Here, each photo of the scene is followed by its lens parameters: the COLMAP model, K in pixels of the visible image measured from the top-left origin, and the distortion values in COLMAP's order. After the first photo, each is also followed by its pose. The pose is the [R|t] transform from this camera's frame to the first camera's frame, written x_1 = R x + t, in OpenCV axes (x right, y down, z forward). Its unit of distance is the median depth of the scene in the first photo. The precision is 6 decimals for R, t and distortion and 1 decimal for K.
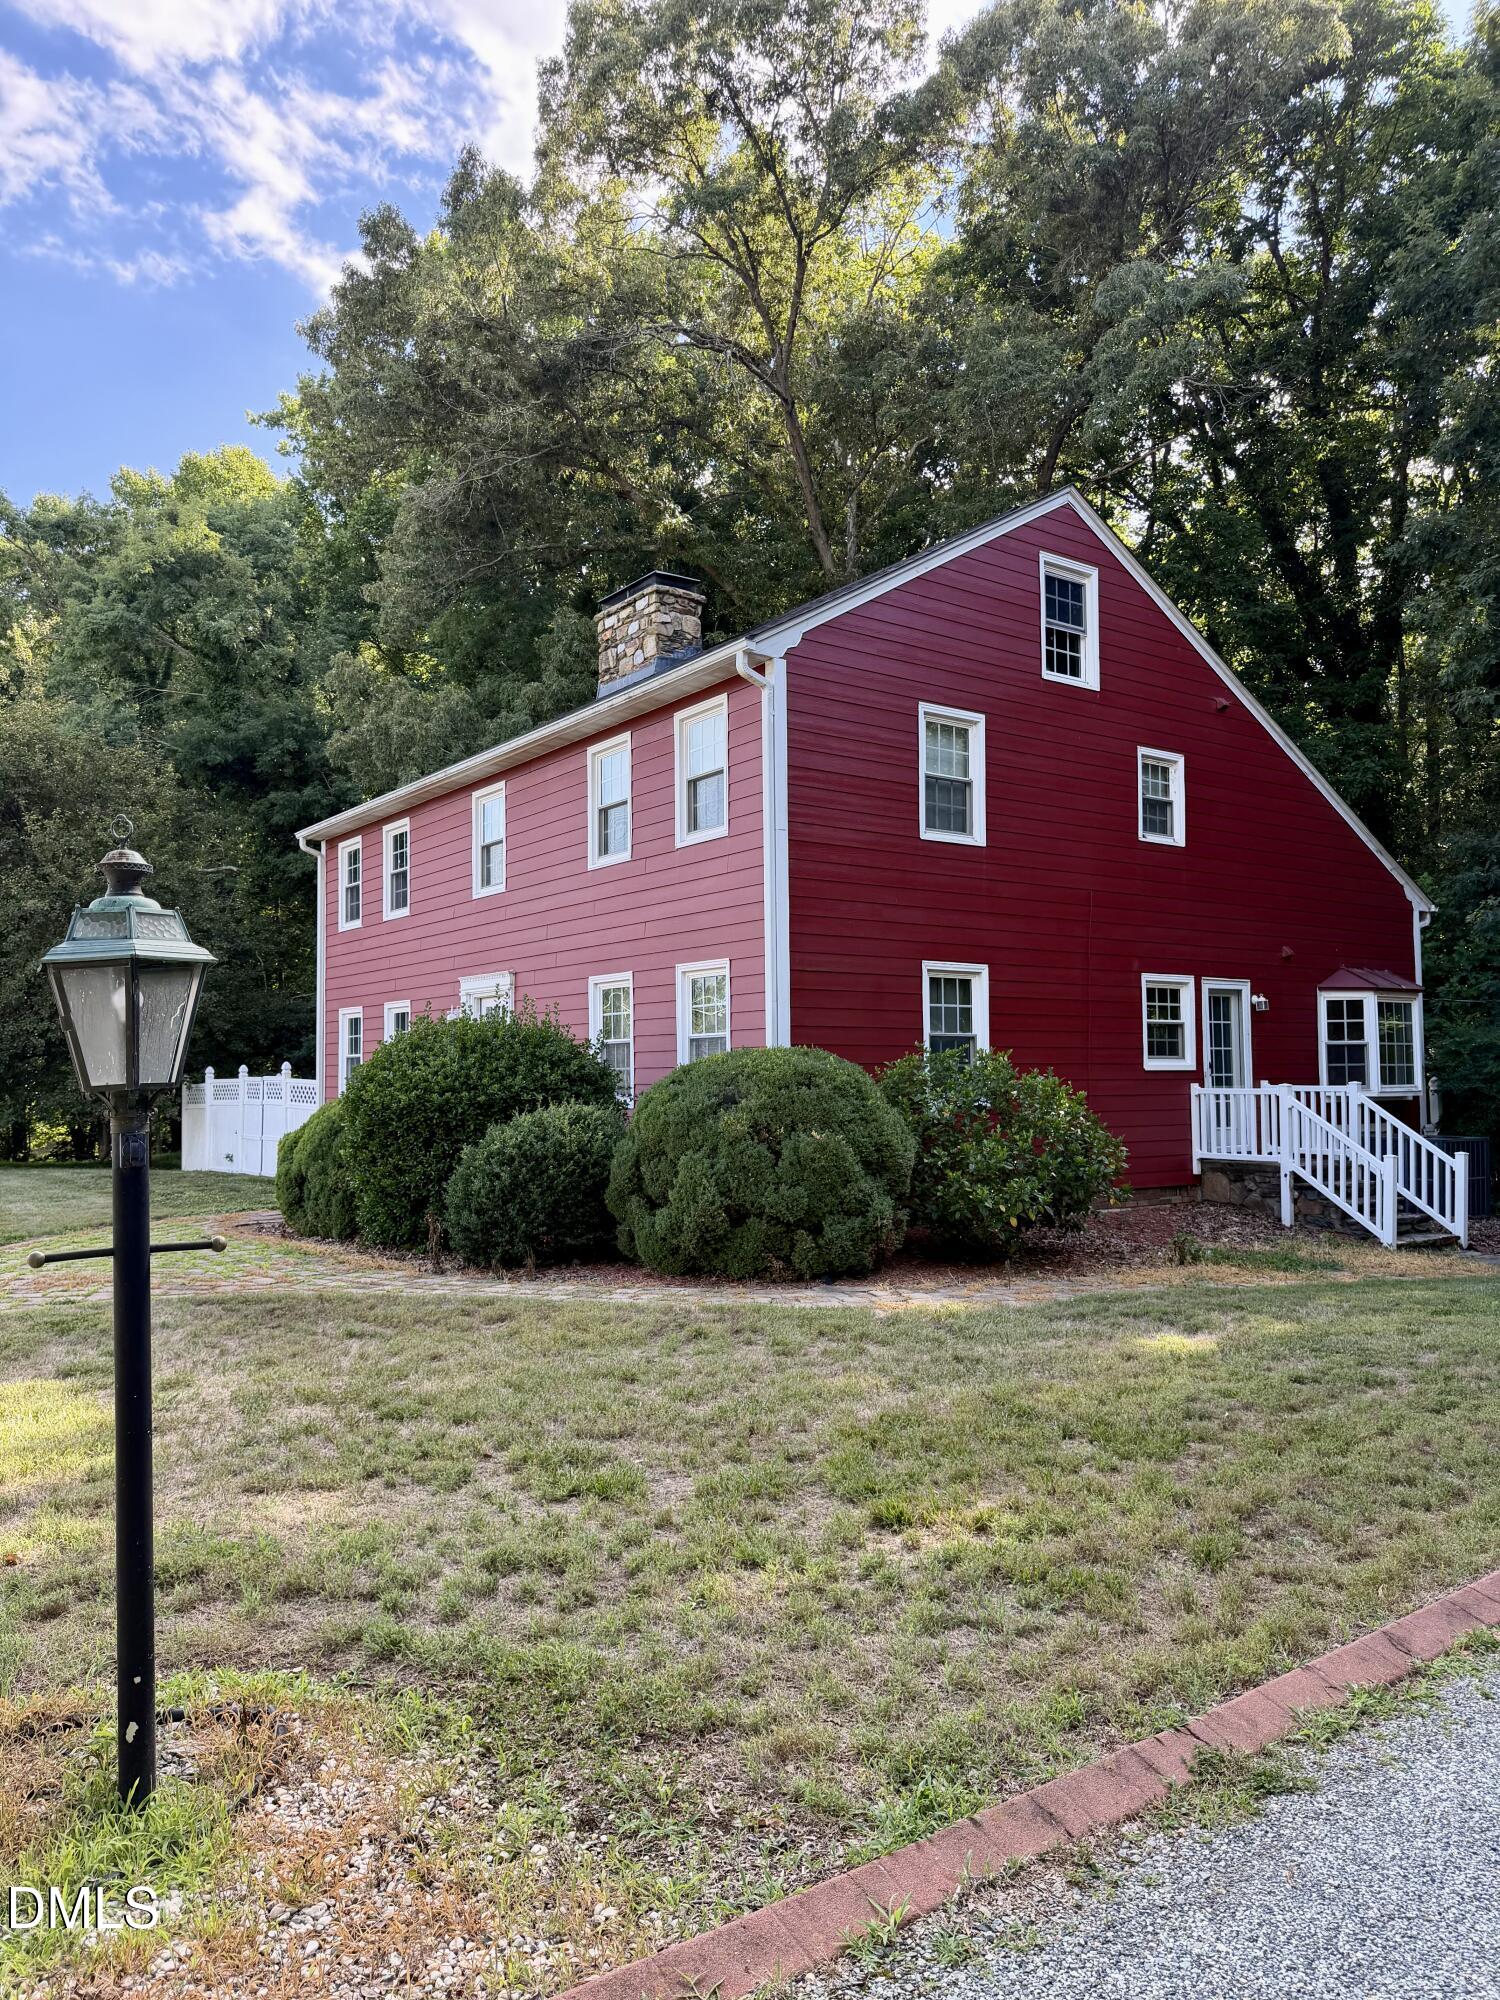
lens RADIAL K [[1441.0, 0, 729.6], [0, 1441.0, 1001.4], [0, 0, 1]] dist [0.025268, -0.002707]
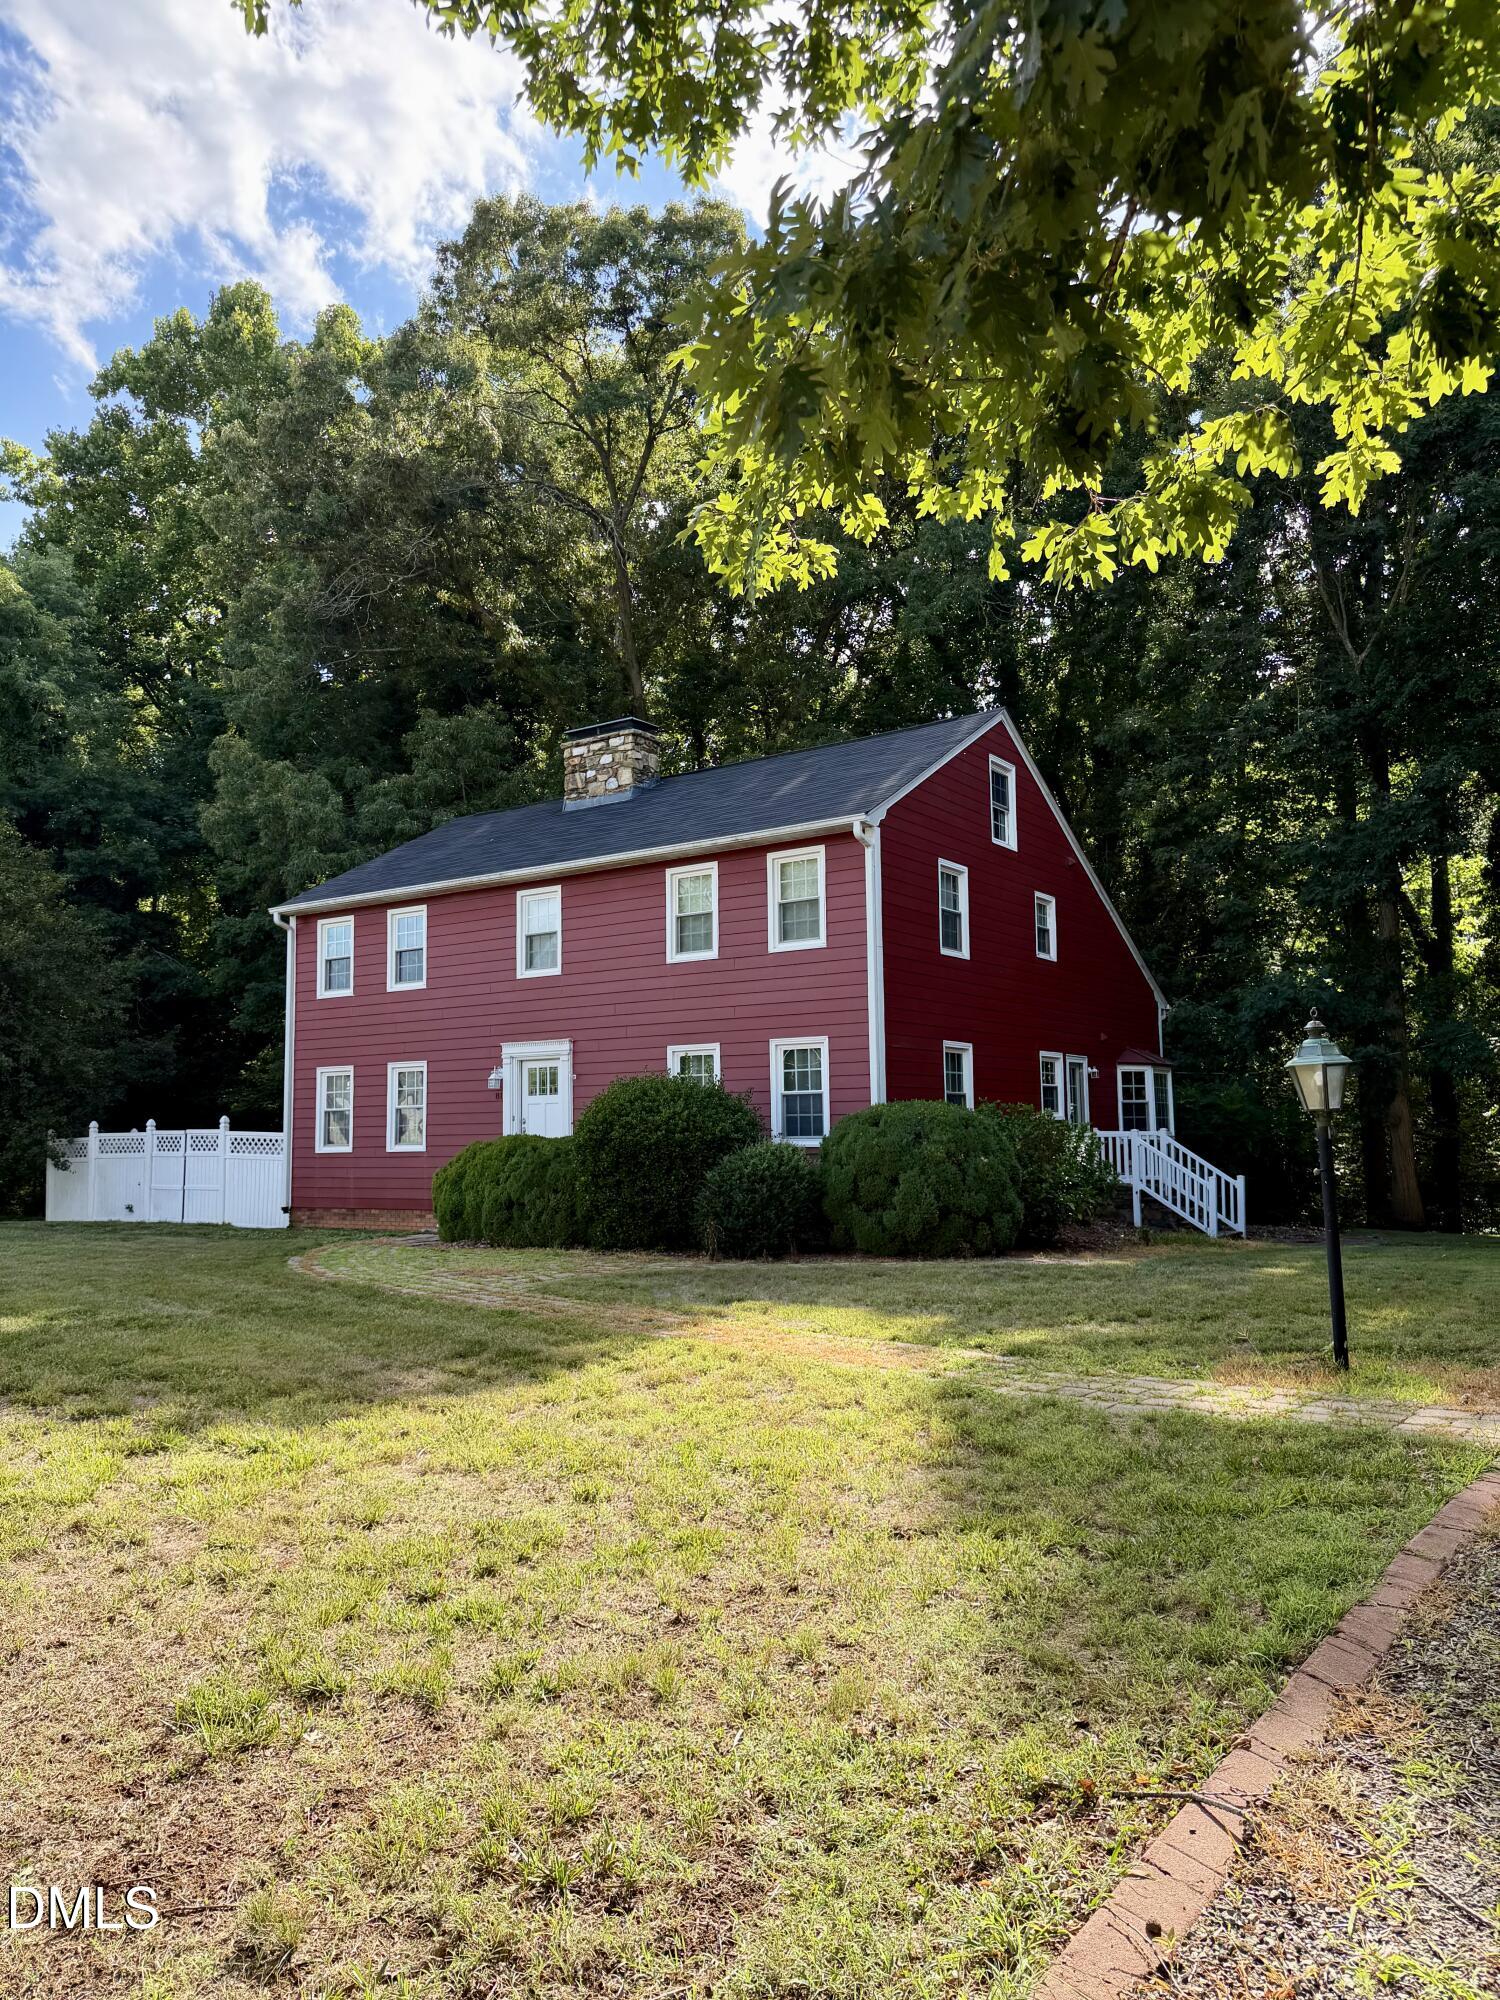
lens RADIAL K [[1428.4, 0, 750.0], [0, 1428.4, 1000.0], [0, 0, 1]] dist [0.066829, -0.050057]
pose [[0.944515, 0.028506, 0.327230, -0.400837], [-0.014239, 0.998844, -0.045913, -0.000914], [-0.328161, 0.038706, 0.943829, -0.208575]]
